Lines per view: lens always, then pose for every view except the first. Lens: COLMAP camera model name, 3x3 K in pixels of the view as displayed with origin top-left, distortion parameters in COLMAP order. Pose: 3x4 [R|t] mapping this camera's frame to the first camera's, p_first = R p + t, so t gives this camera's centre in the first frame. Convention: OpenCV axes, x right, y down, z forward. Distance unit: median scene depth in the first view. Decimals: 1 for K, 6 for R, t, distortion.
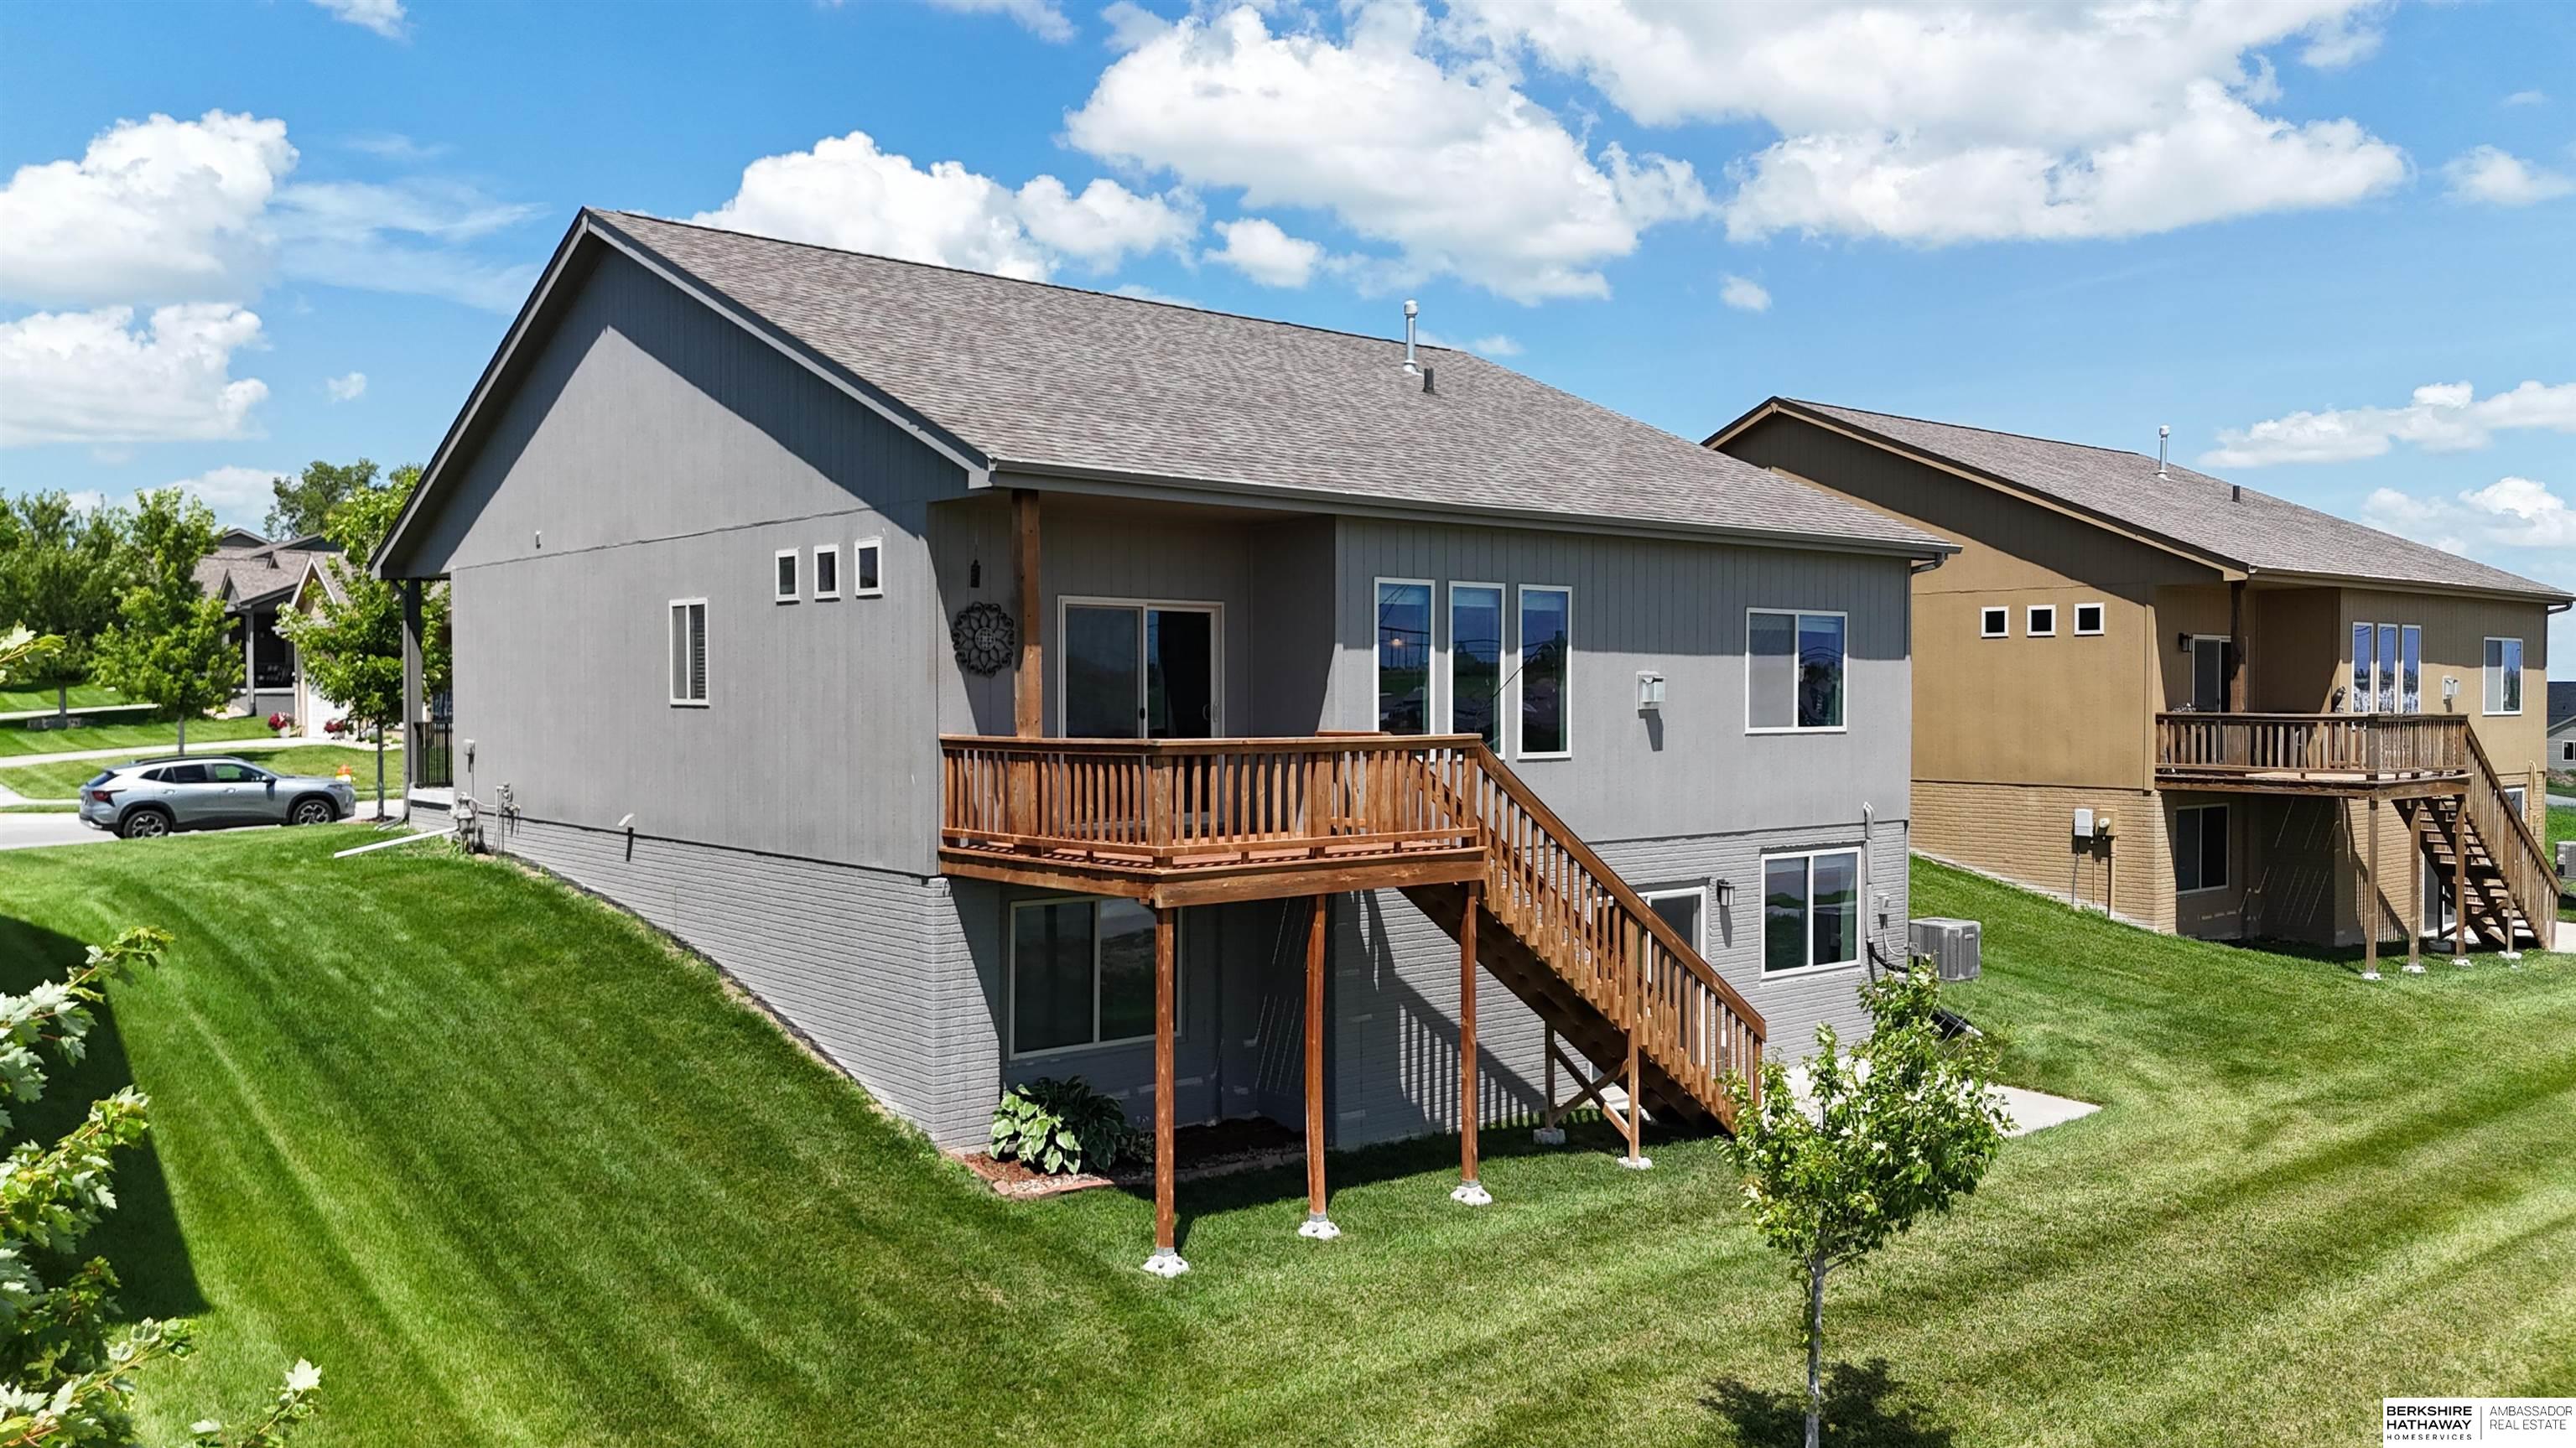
lens RADIAL K [[1963.6, 0, 1288.0], [0, 1963.6, 724.0], [0, 0, 1]] dist [0.039103, -0.009014]
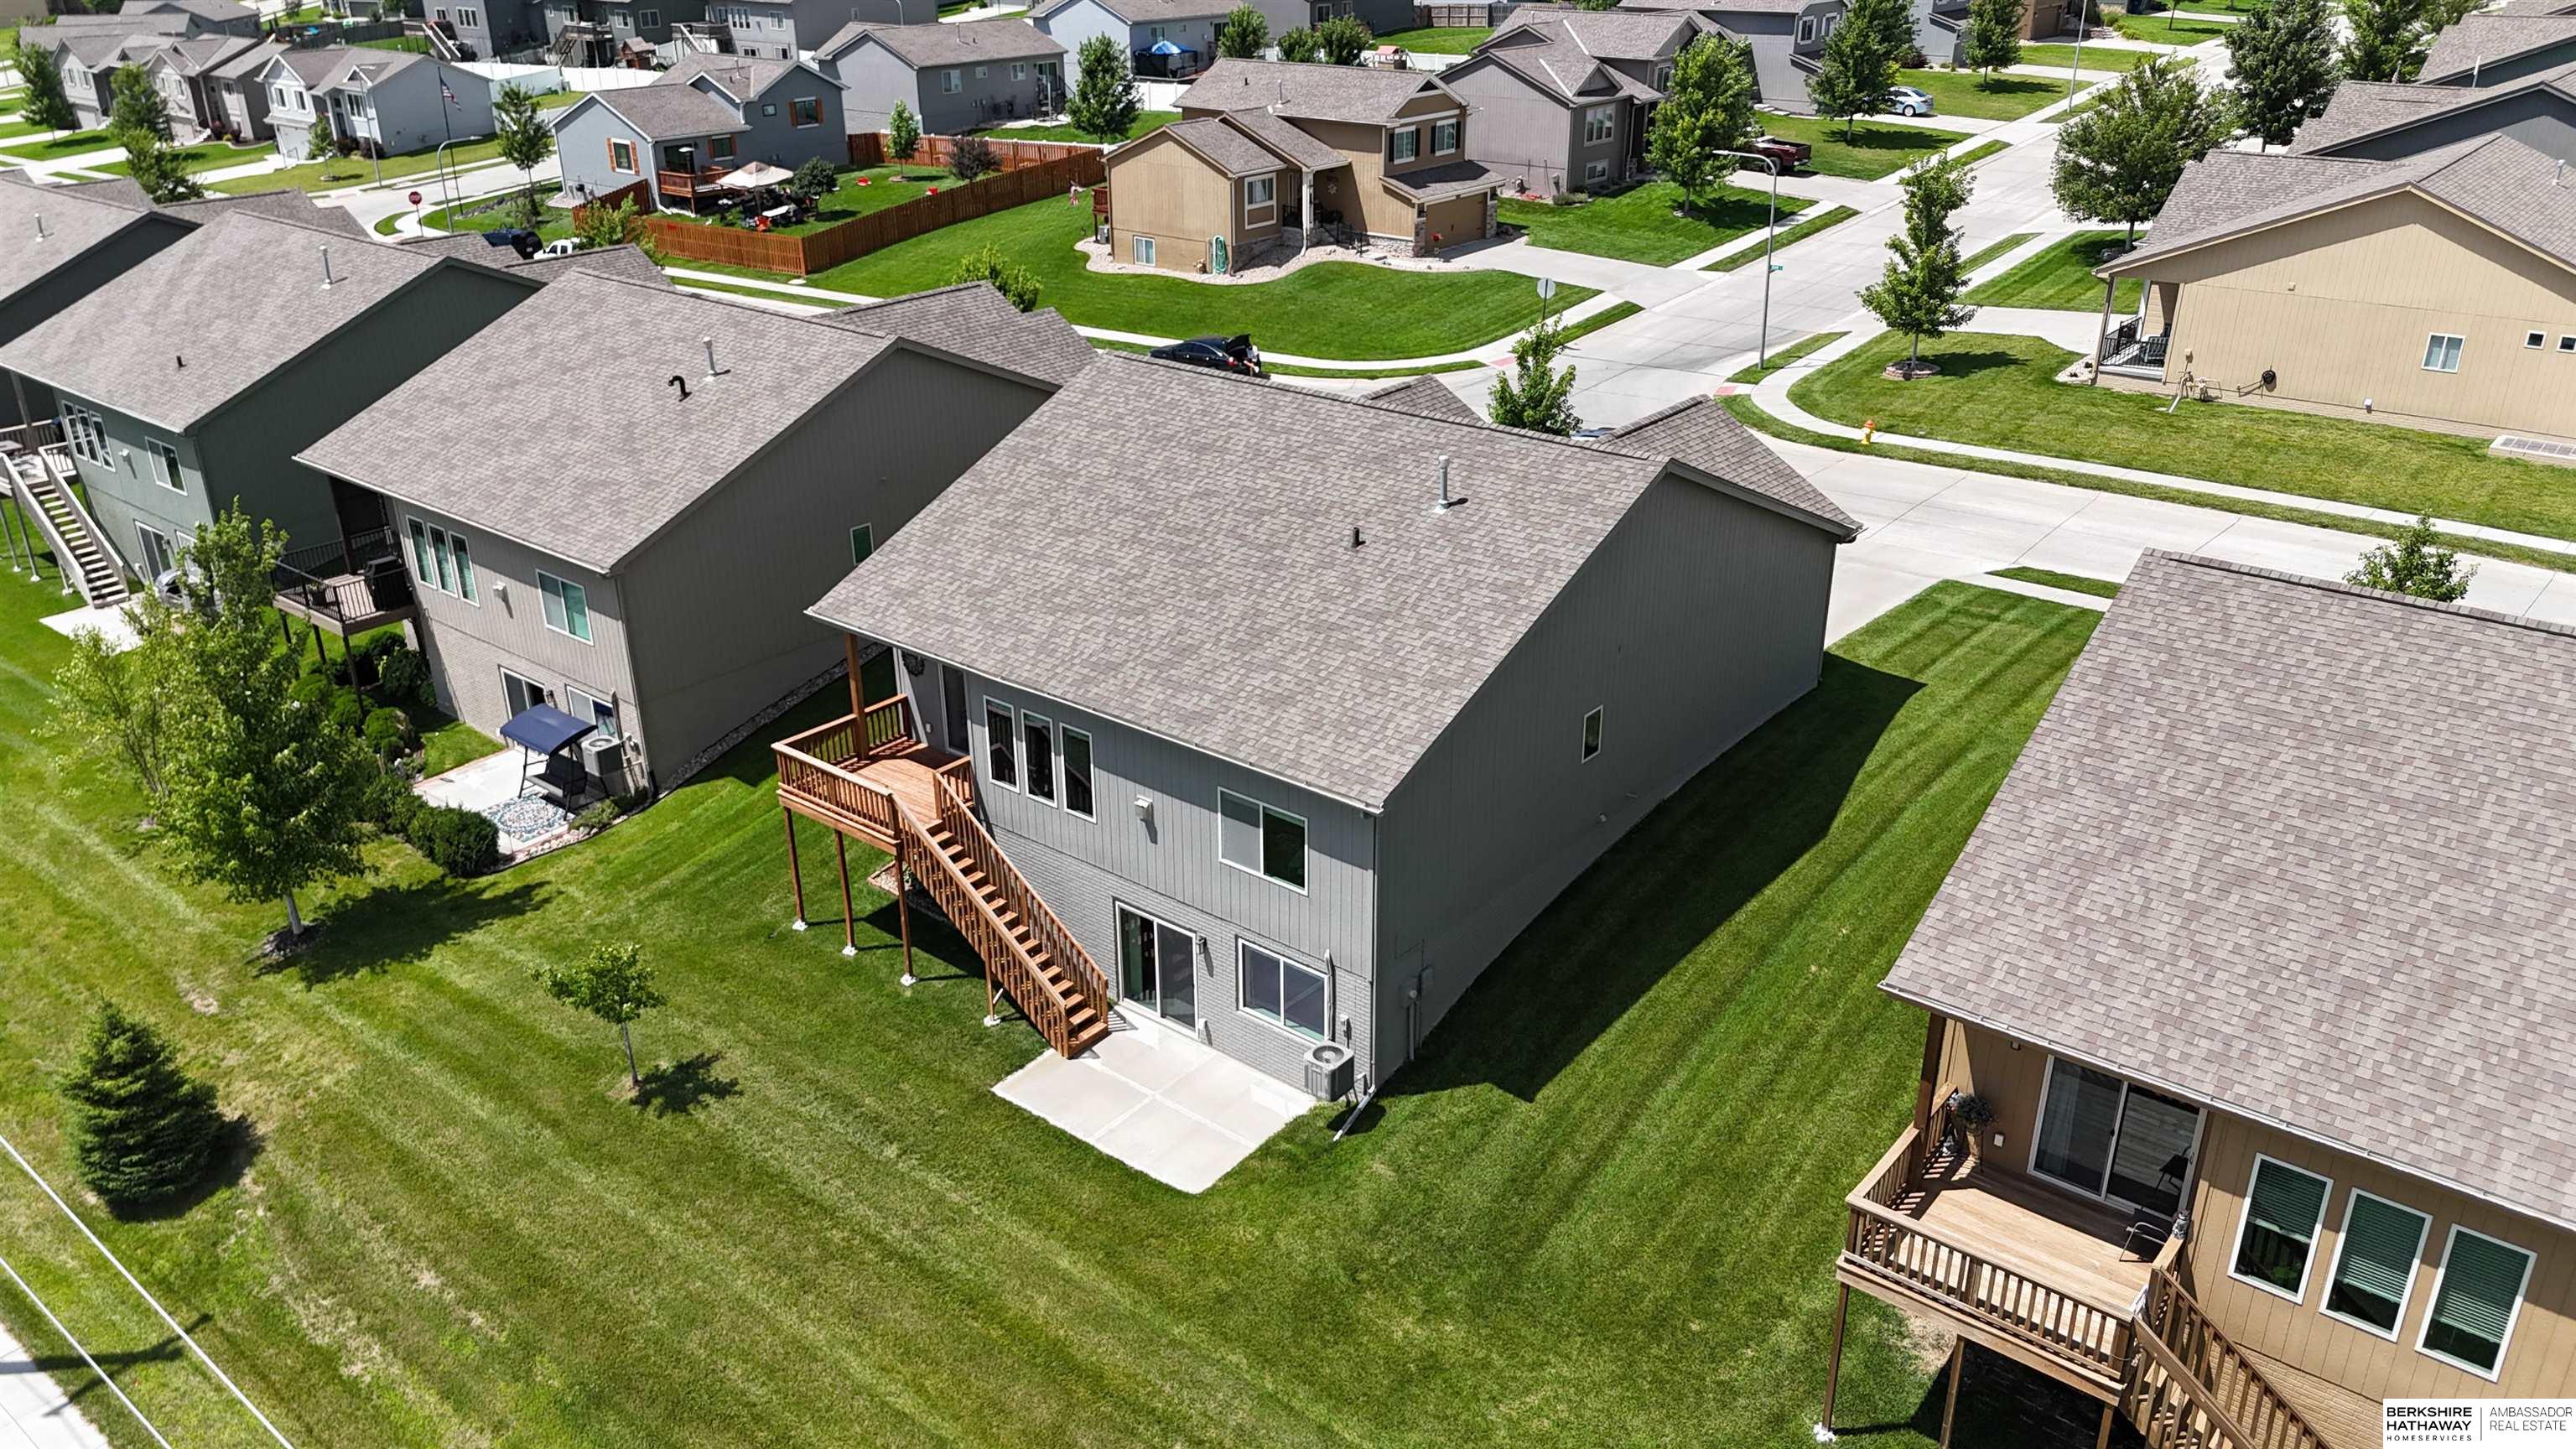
lens RADIAL K [[1963.7, 0, 1288.0], [0, 1963.7, 724.5], [0, 0, 1]] dist [0.039103, -0.009014]
pose [[0.199066, 0.393659, -0.897444, 1.685527], [-0.020848, 0.917266, 0.397729, -0.748825], [0.979764, -0.060465, 0.190804, 0.842138]]
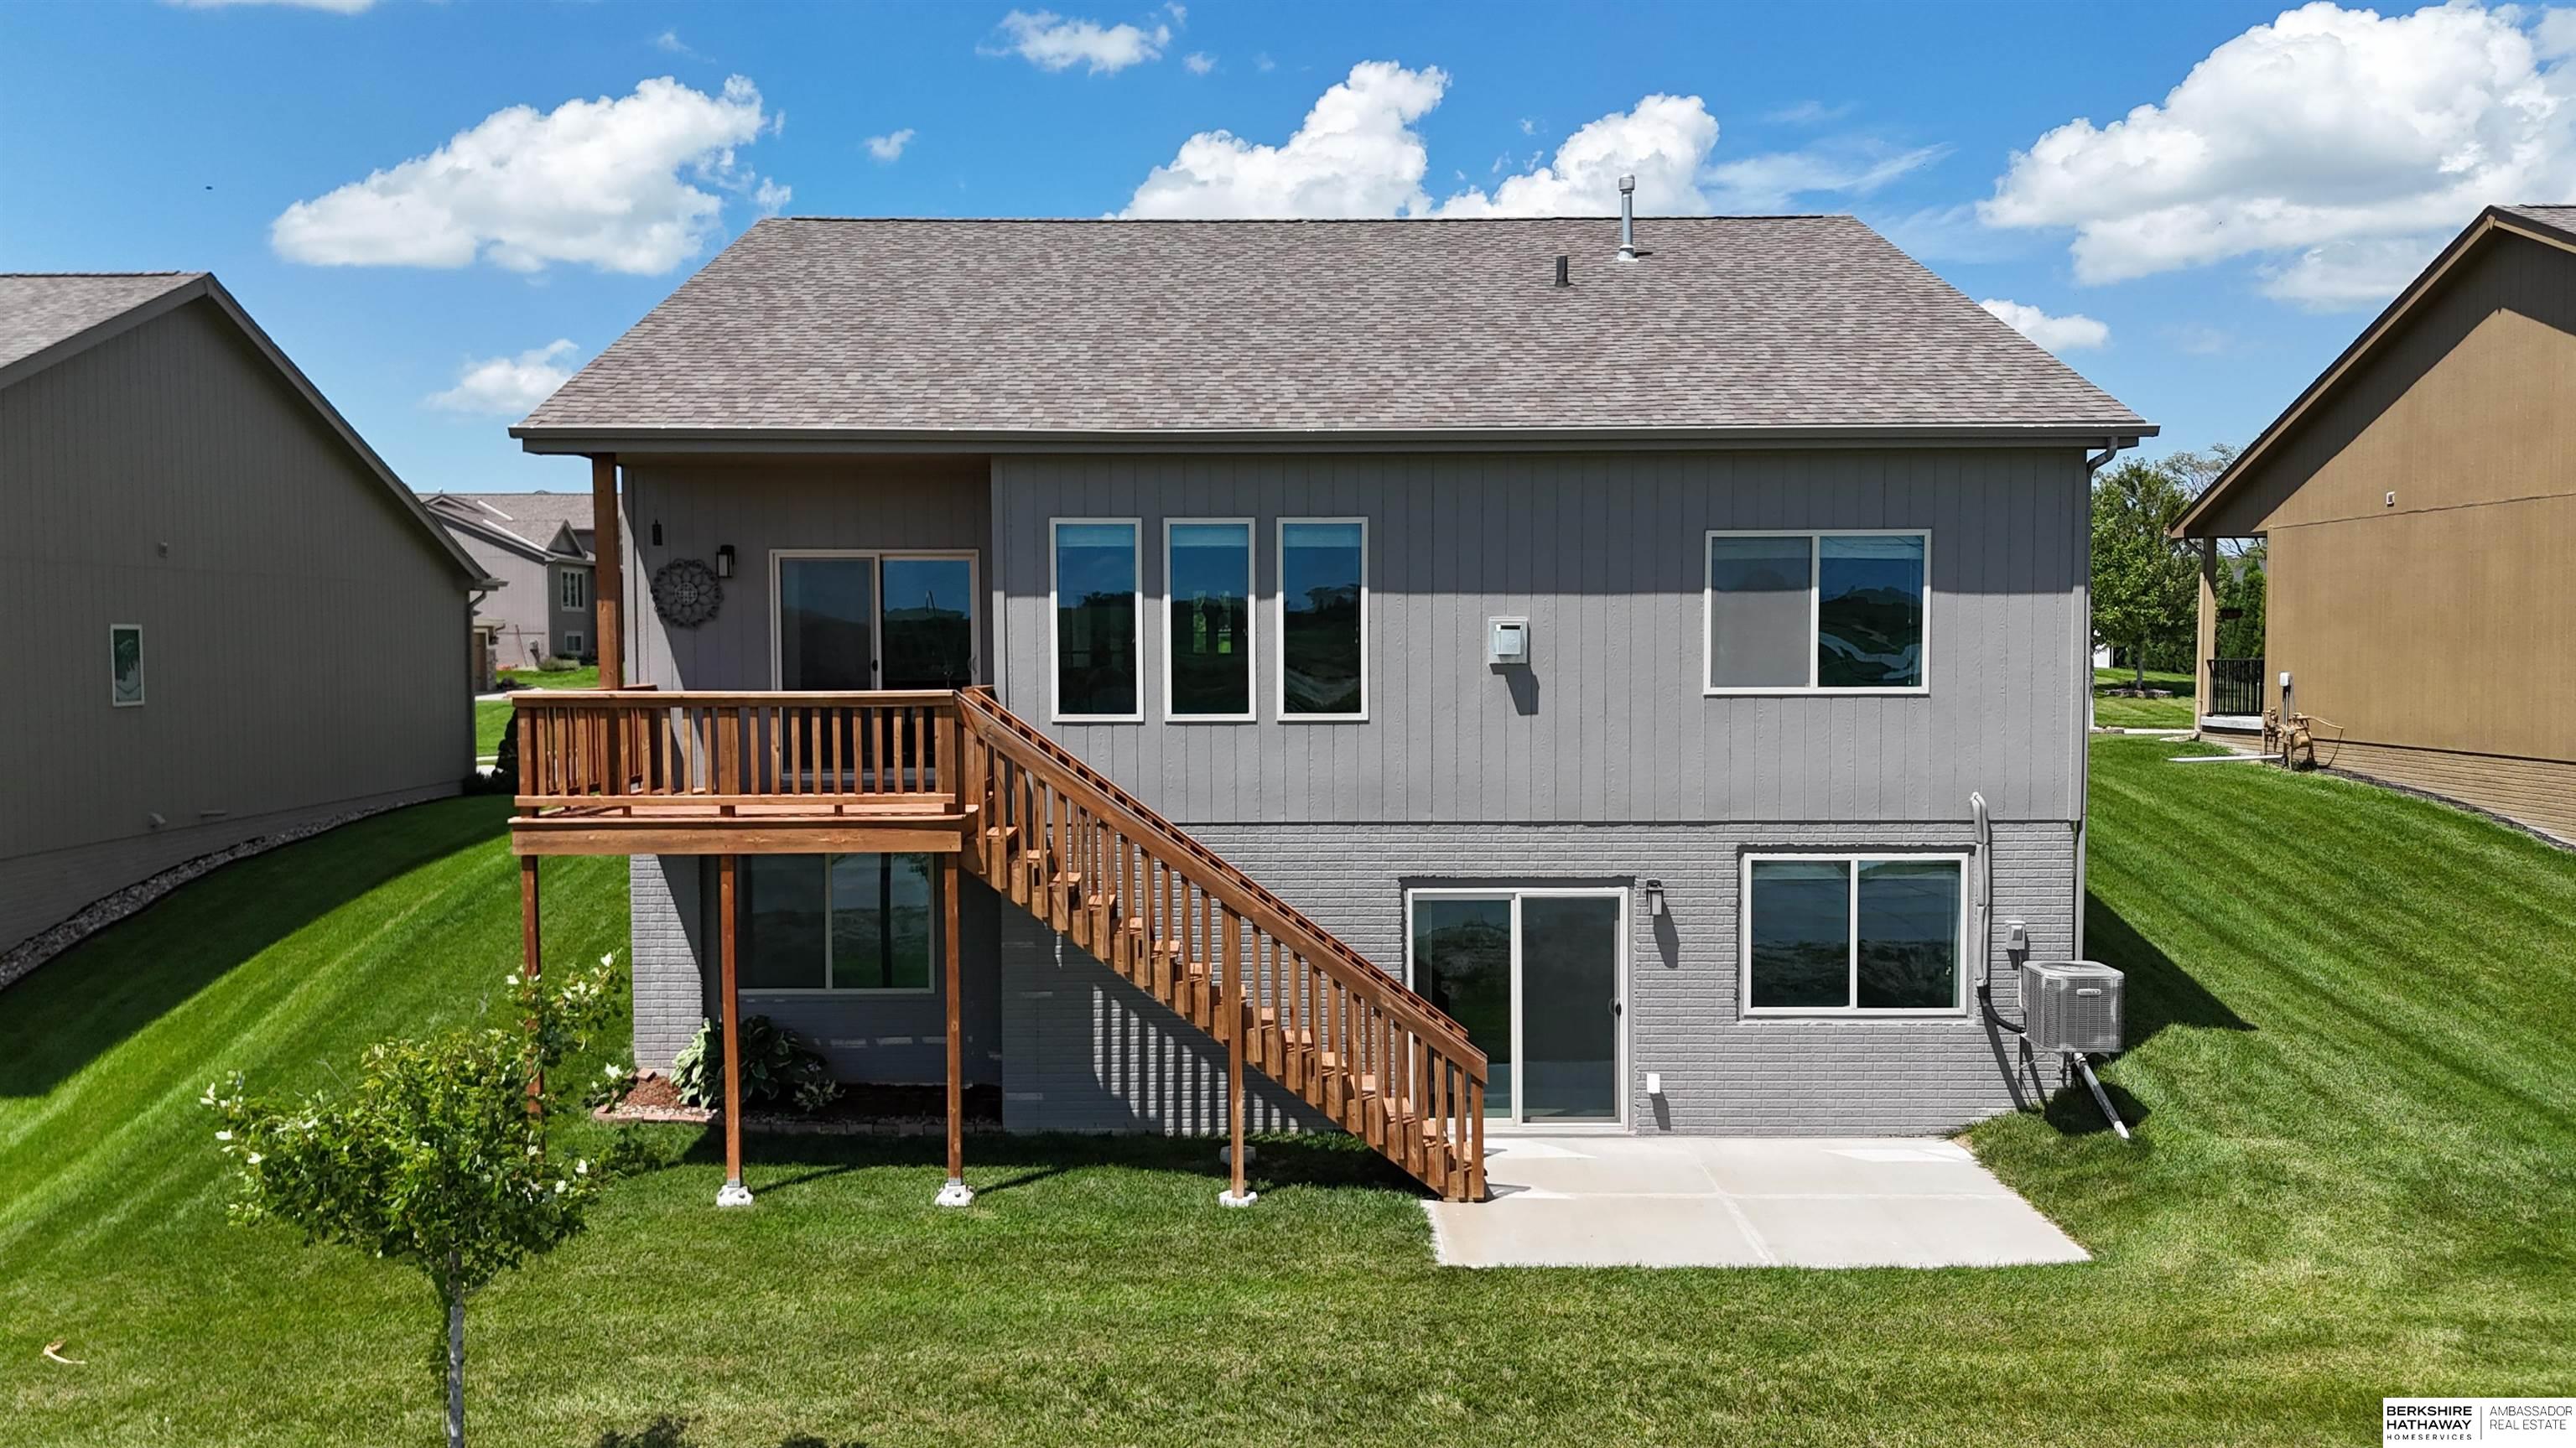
lens RADIAL K [[1963.6, 0, 1288.0], [0, 1963.6, 724.0], [0, 0, 1]] dist [0.039103, -0.009014]
pose [[0.769771, 0.026859, -0.637755, 0.654004], [-0.006553, 0.999394, 0.034180, -0.009801], [0.638286, -0.022131, 0.769481, 0.330405]]
